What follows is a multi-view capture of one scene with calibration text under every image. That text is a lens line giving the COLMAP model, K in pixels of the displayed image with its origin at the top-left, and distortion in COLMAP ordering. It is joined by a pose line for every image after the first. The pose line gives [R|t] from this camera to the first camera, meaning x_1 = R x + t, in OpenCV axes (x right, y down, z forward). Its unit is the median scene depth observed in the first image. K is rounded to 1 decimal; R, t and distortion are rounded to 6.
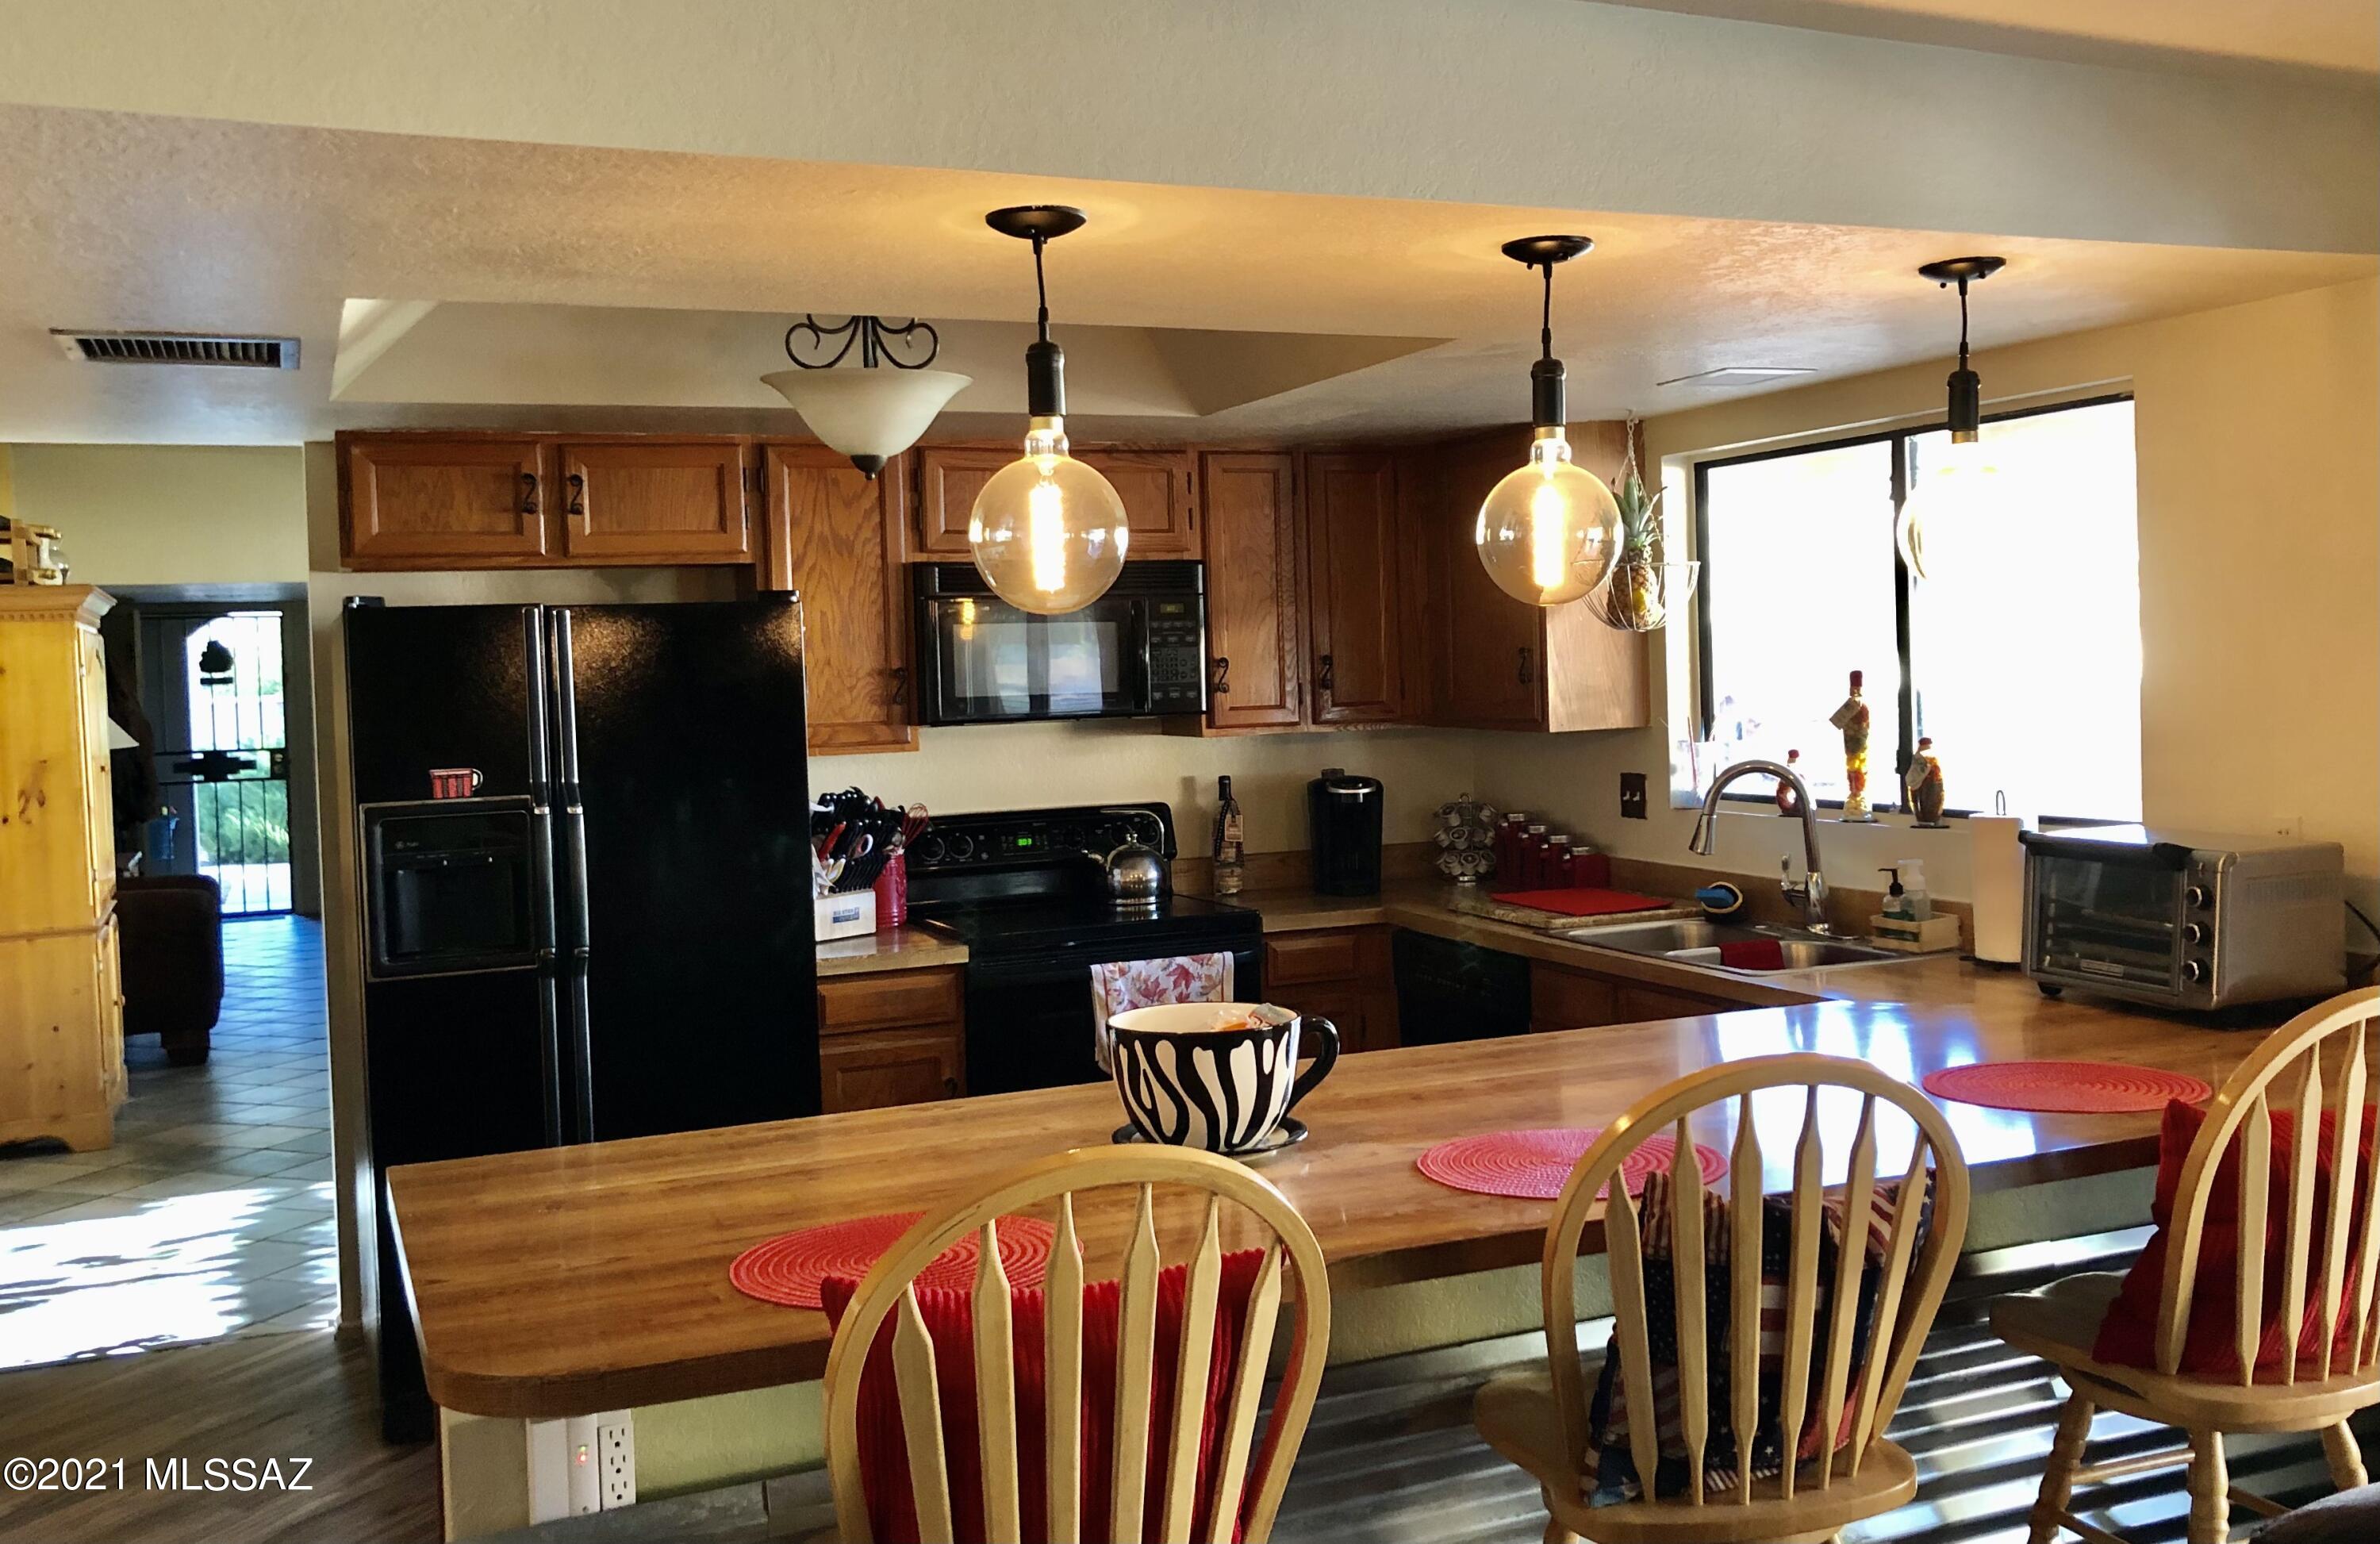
lens RADIAL K [[2152.8, 0, 1190.0], [0, 2152.8, 772.0], [0, 0, 1]] dist [0.004401, 0.000278]
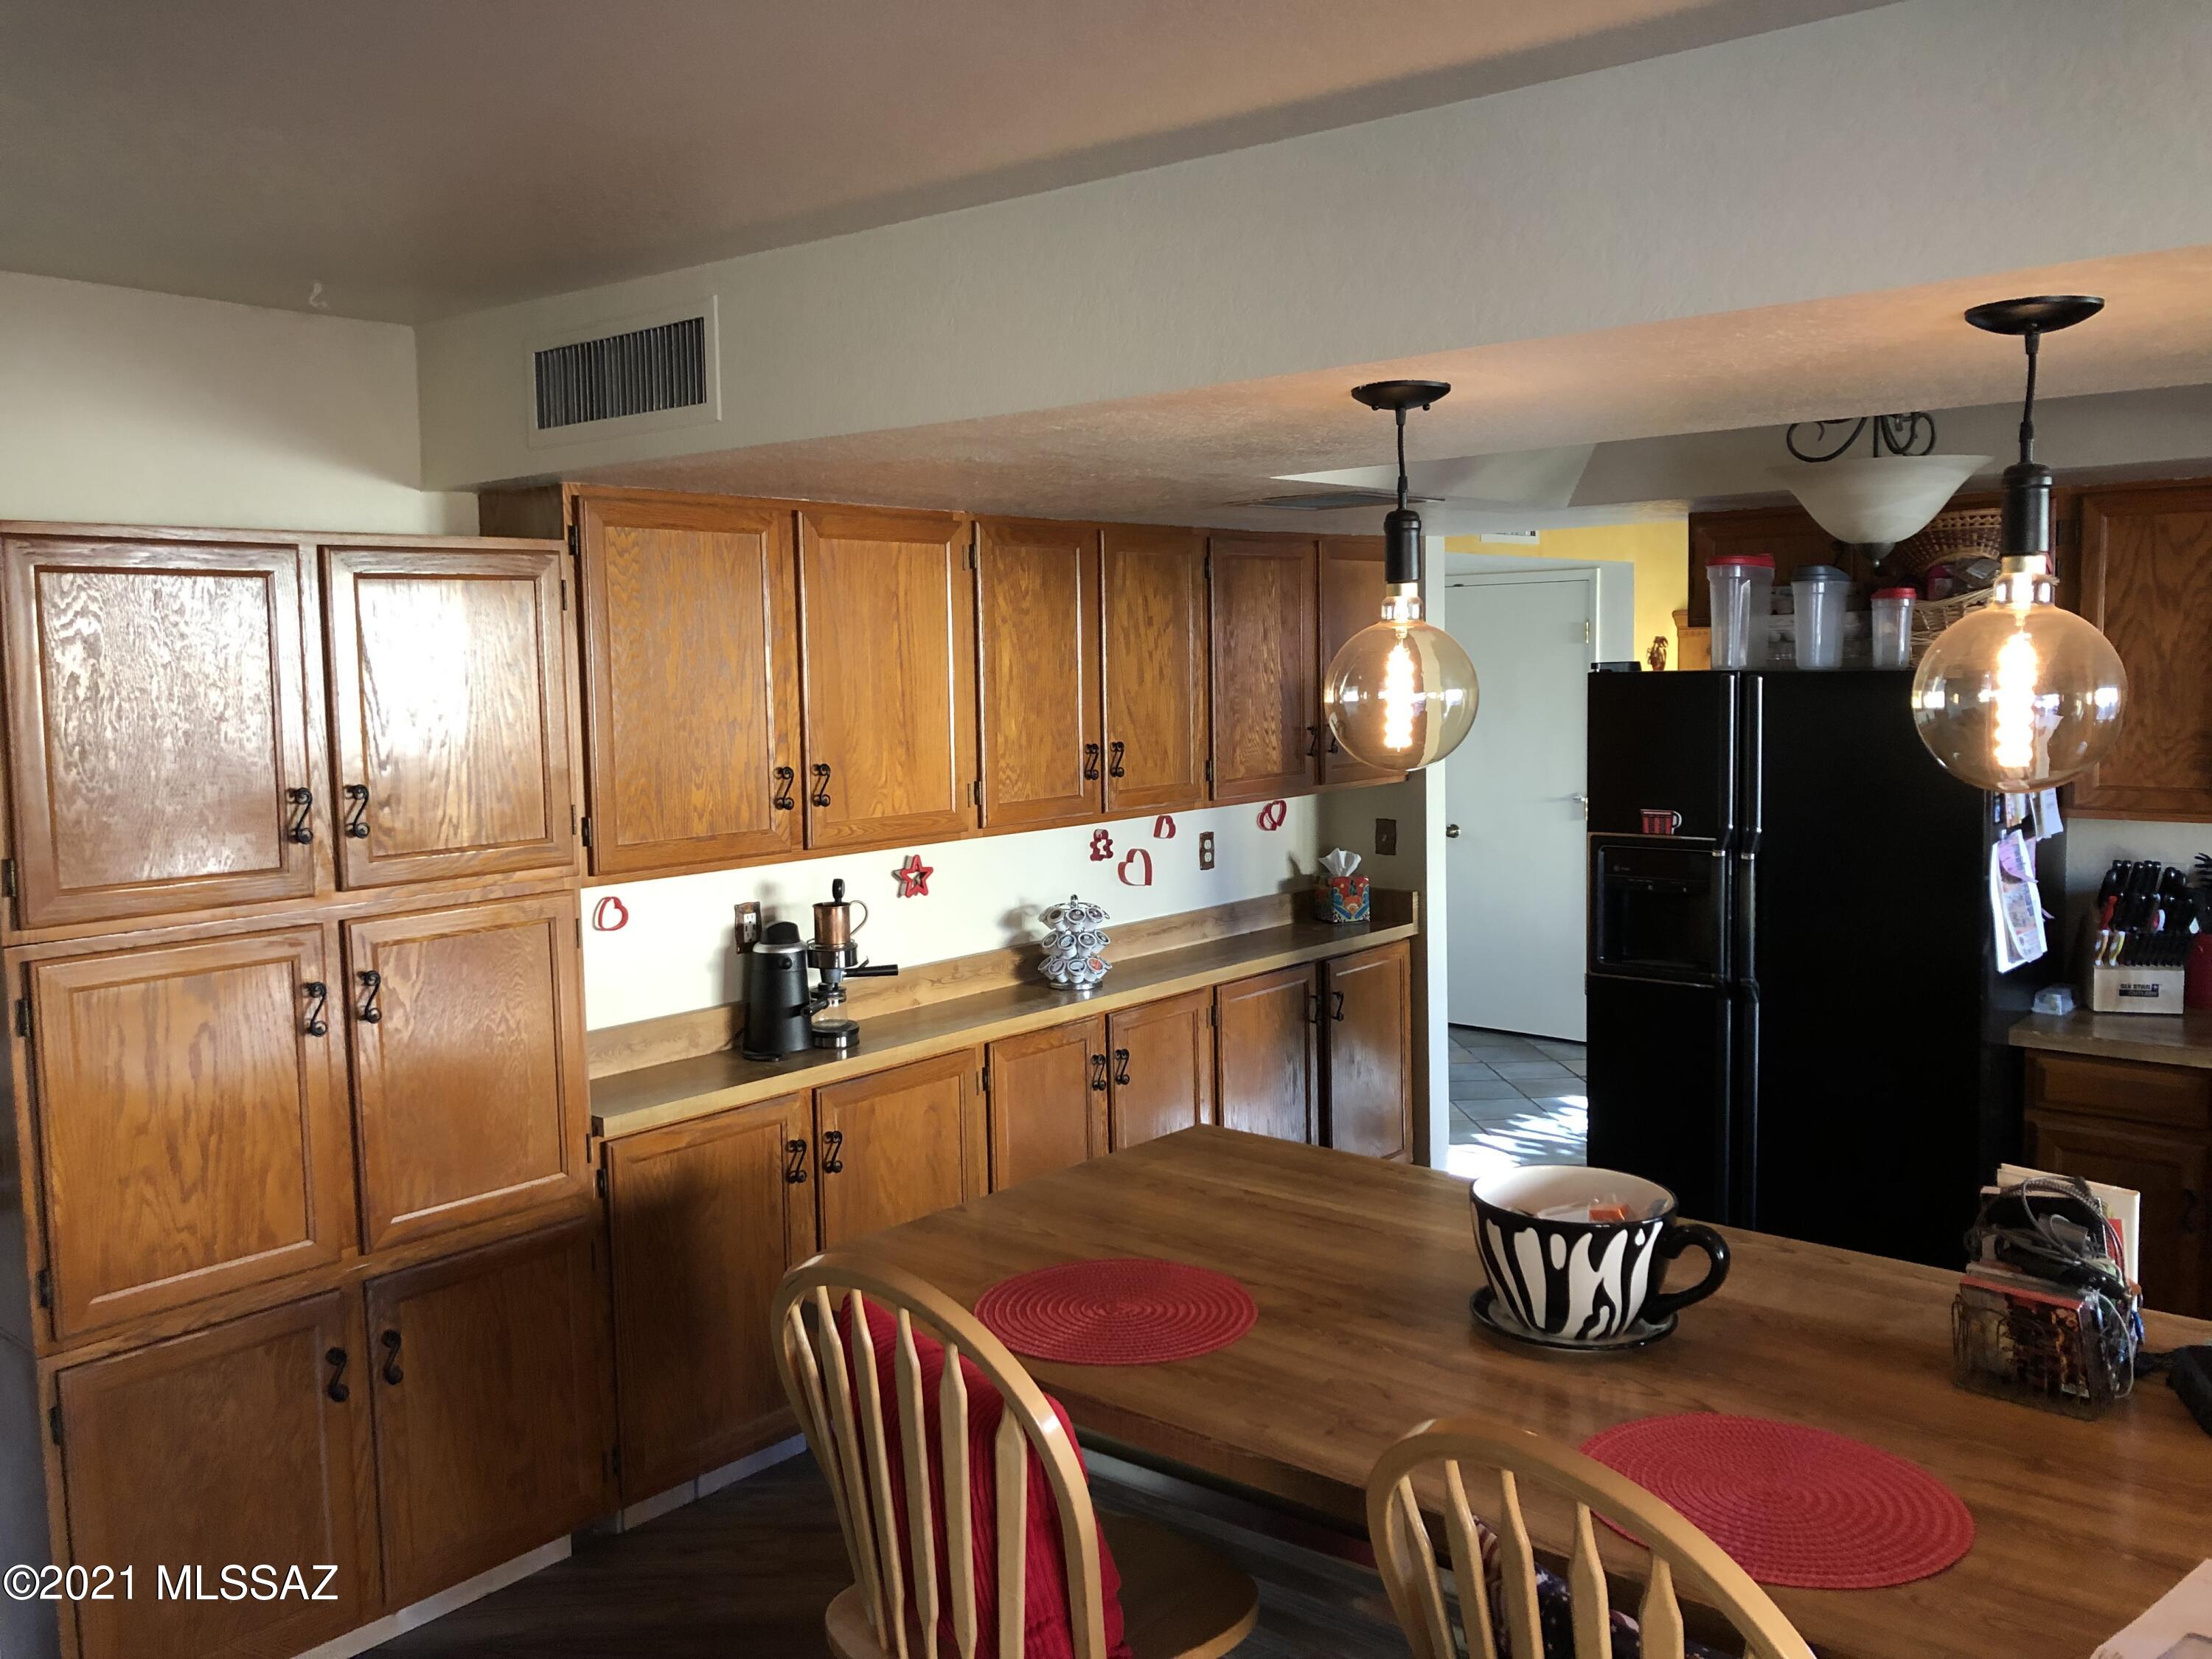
lens RADIAL K [[1783.9, 0, 1106.0], [0, 1783.9, 829.5], [0, 0, 1]] dist [-0.000412, 0.000762]
pose [[0.450616, 0.109541, -0.885972, 0.377844], [-0.041829, 0.993944, 0.101616, -0.075465], [0.891737, -0.008730, 0.452469, 0.285293]]
